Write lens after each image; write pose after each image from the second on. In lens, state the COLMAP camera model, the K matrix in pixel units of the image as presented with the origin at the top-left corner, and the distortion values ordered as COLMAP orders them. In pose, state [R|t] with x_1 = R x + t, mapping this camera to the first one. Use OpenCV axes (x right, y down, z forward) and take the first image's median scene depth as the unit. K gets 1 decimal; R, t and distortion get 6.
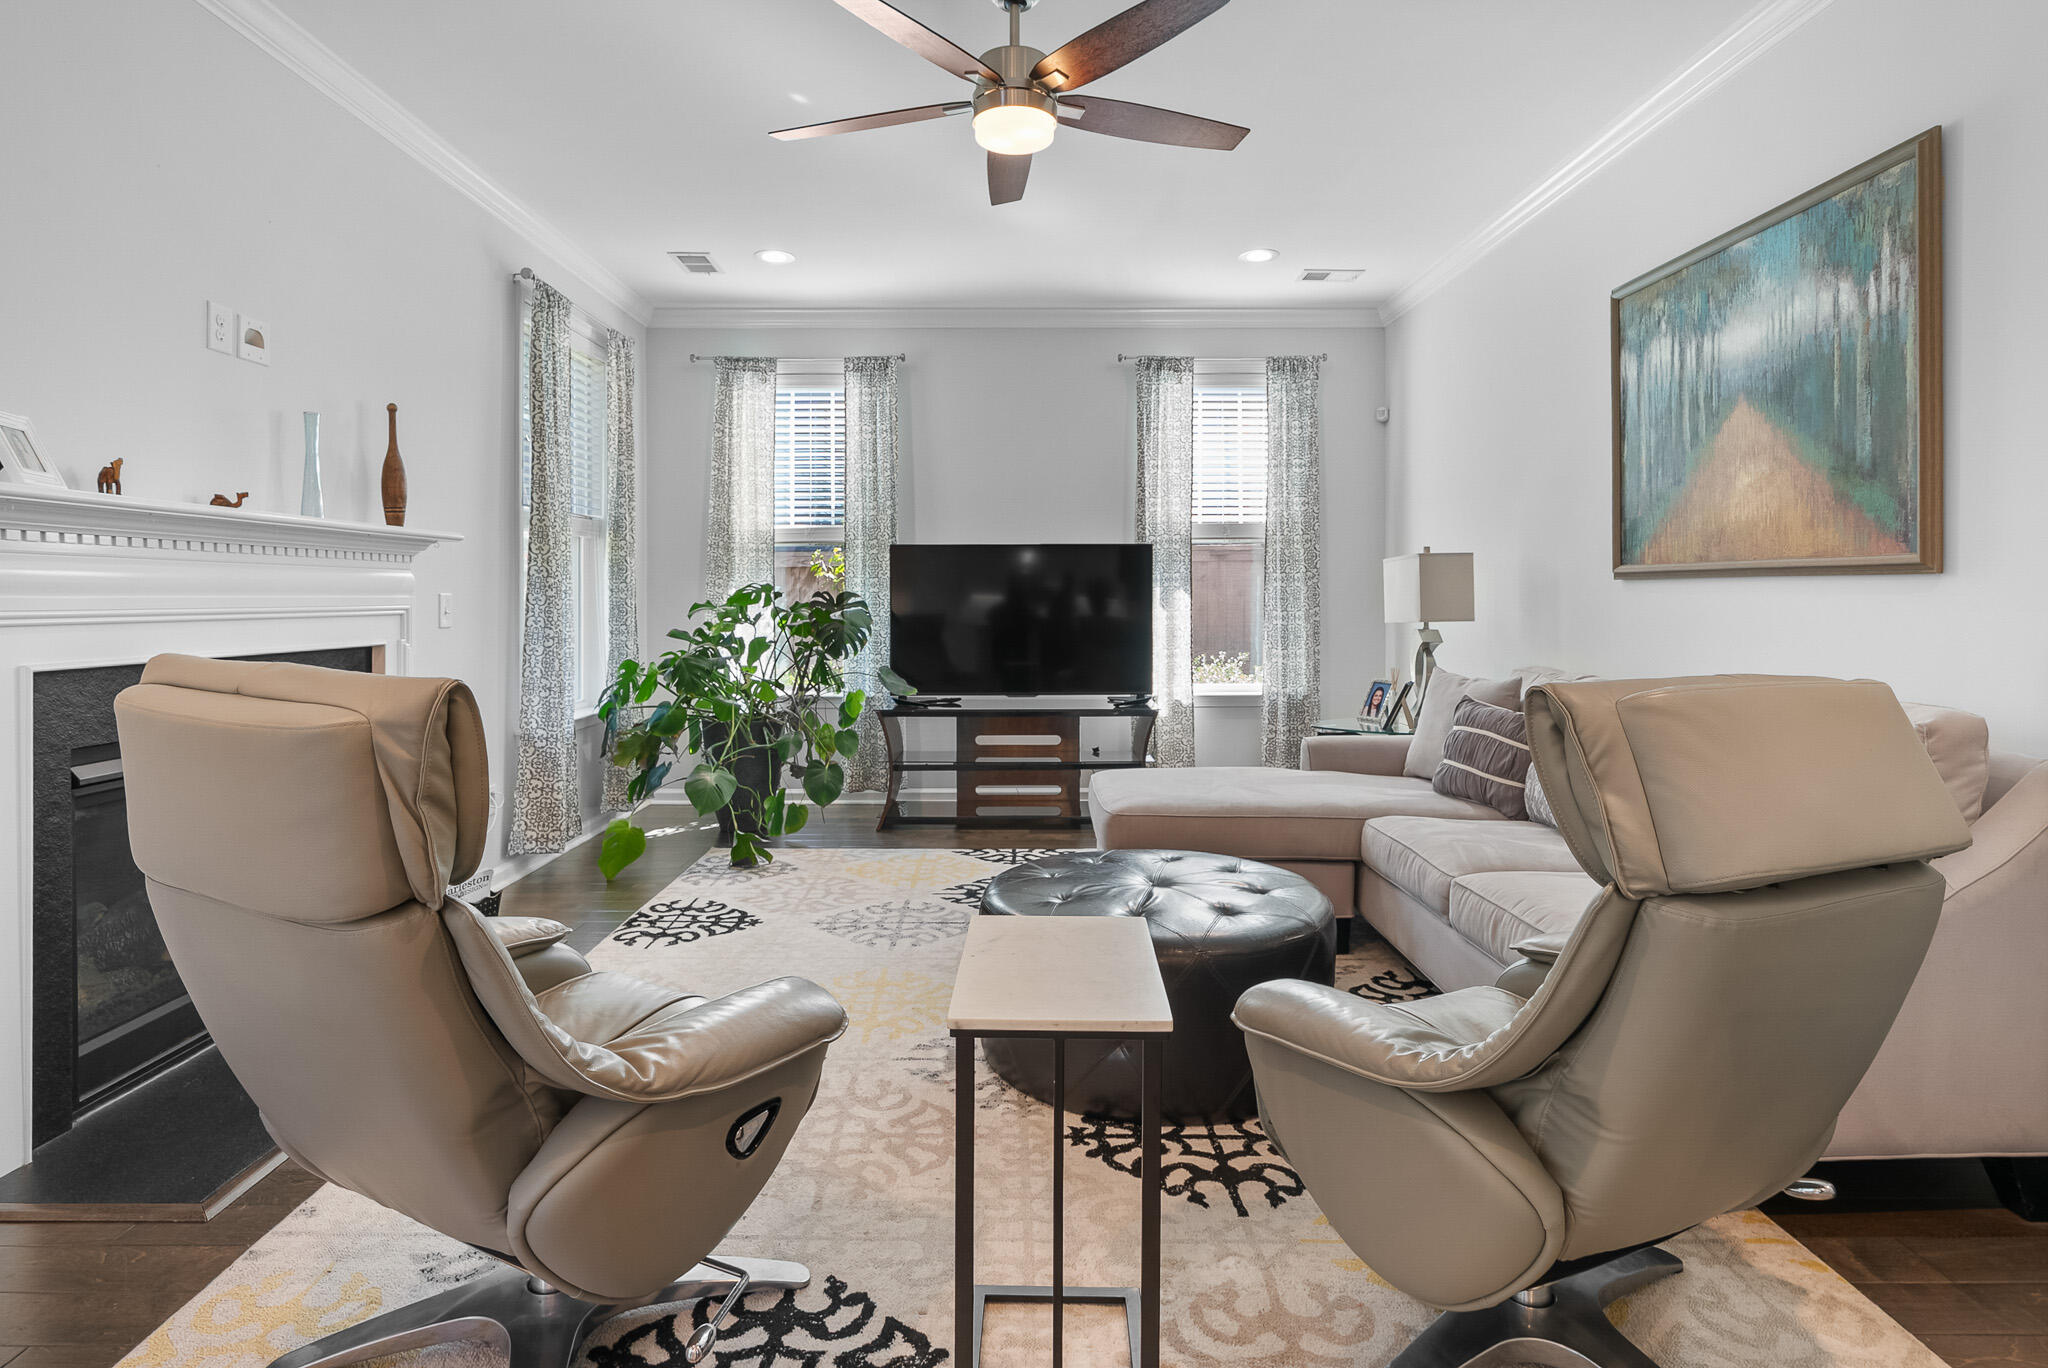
lens RADIAL K [[1067.4, 0, 1012.0], [0, 1067.4, 592.3], [0, 0, 1]] dist [-0.001452, -0.000468]
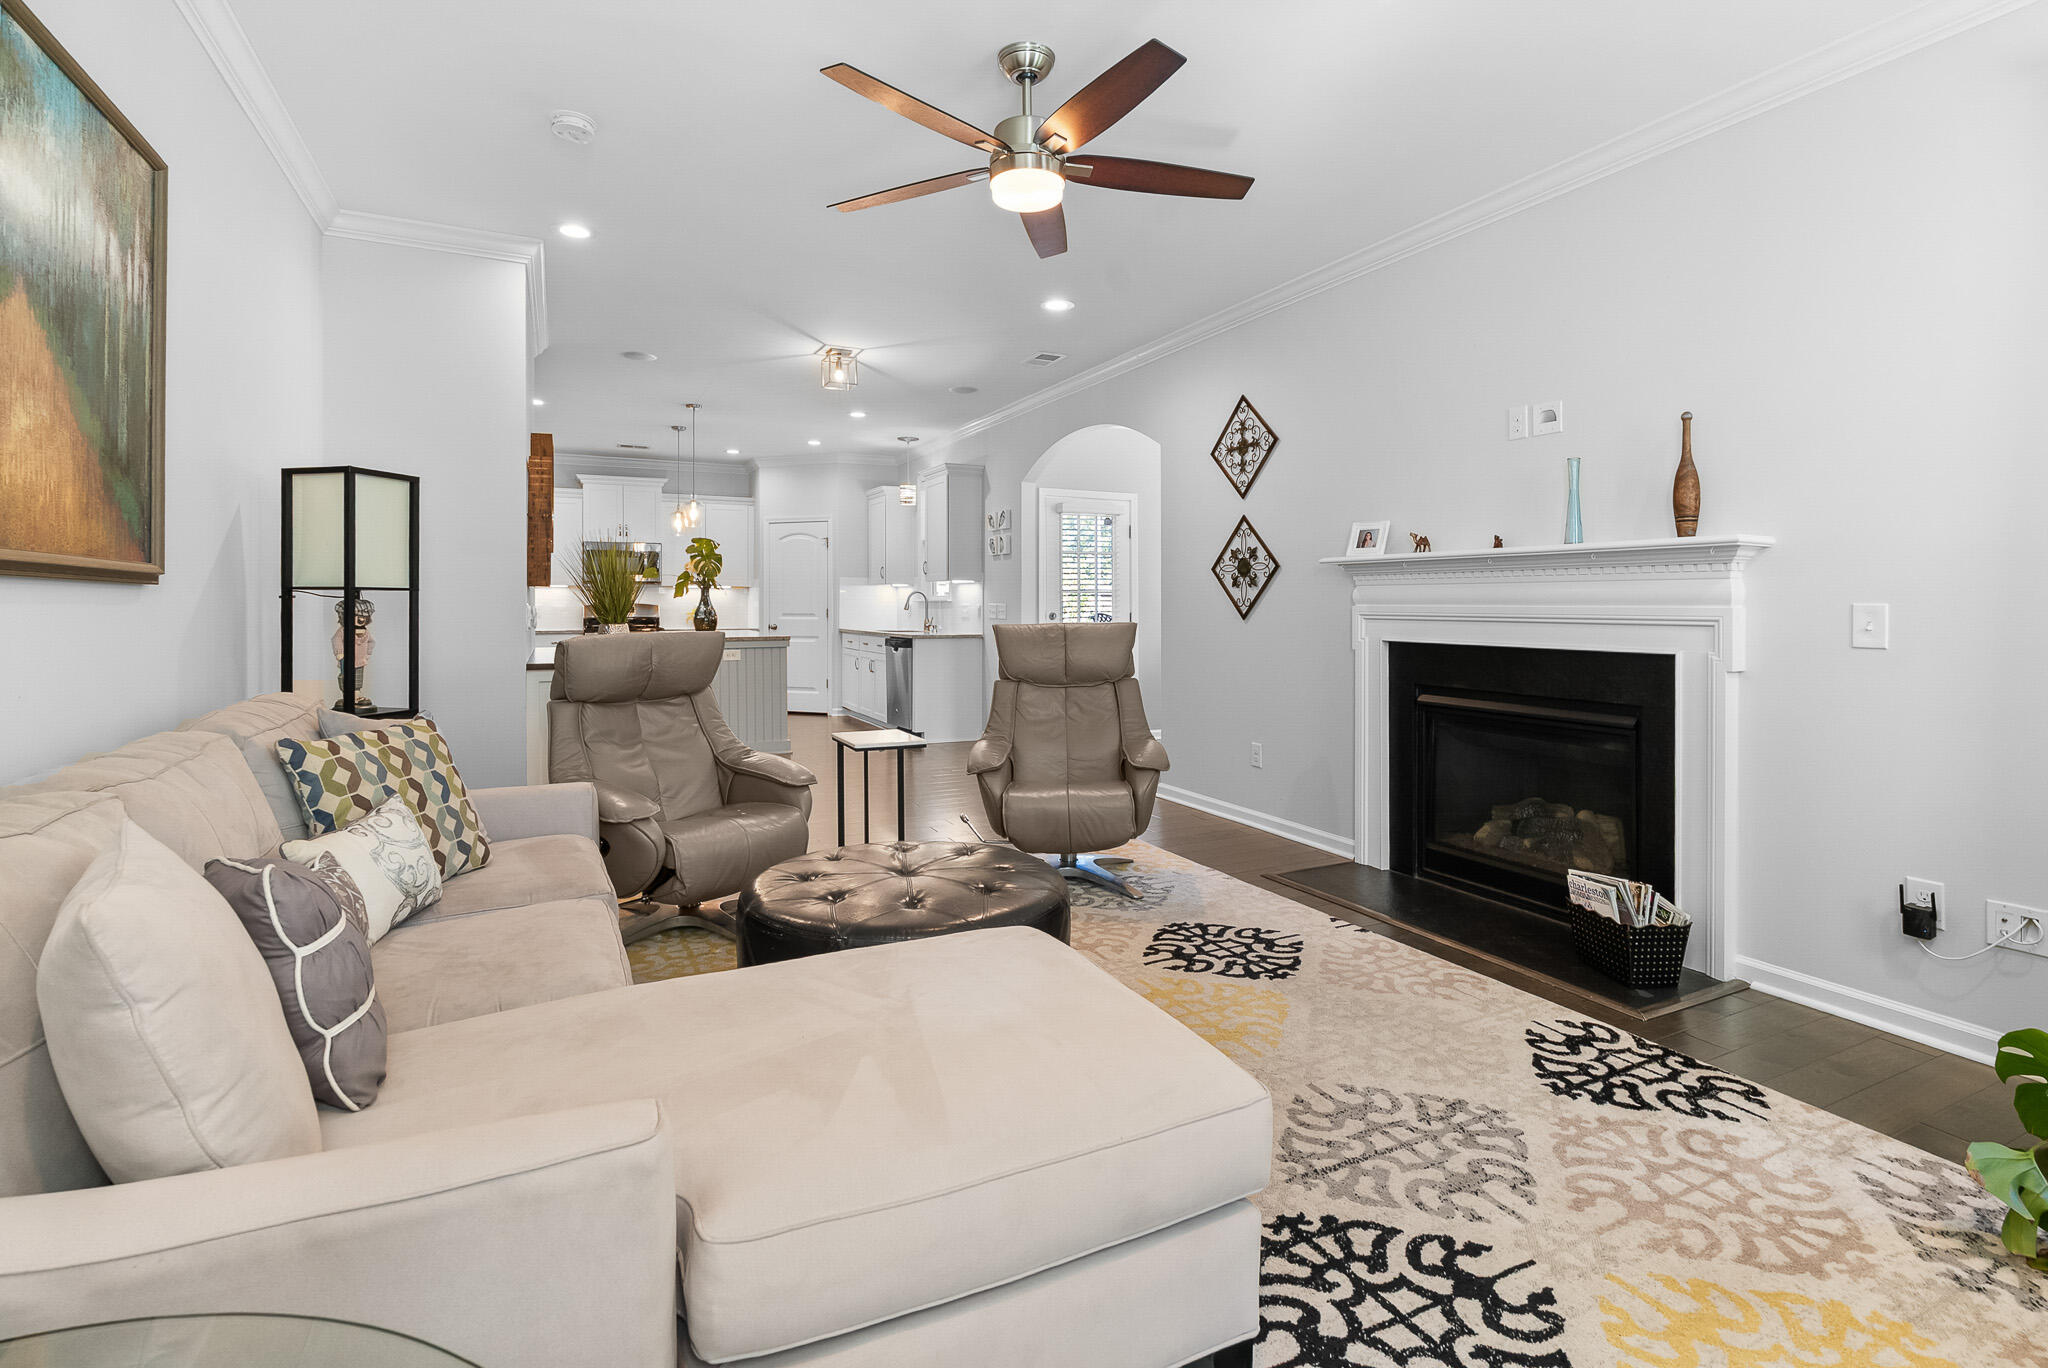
lens RADIAL K [[977.0, 0, 1017.3], [0, 977.0, 604.3], [0, 0, 1]] dist [-0.000104, -0.000021]
pose [[-0.905355, -0.001792, -0.424652, 0.445094], [-0.001730, 0.999998, -0.000532, 0.000776], [0.424652, 0.000253, -0.905356, 1.949918]]
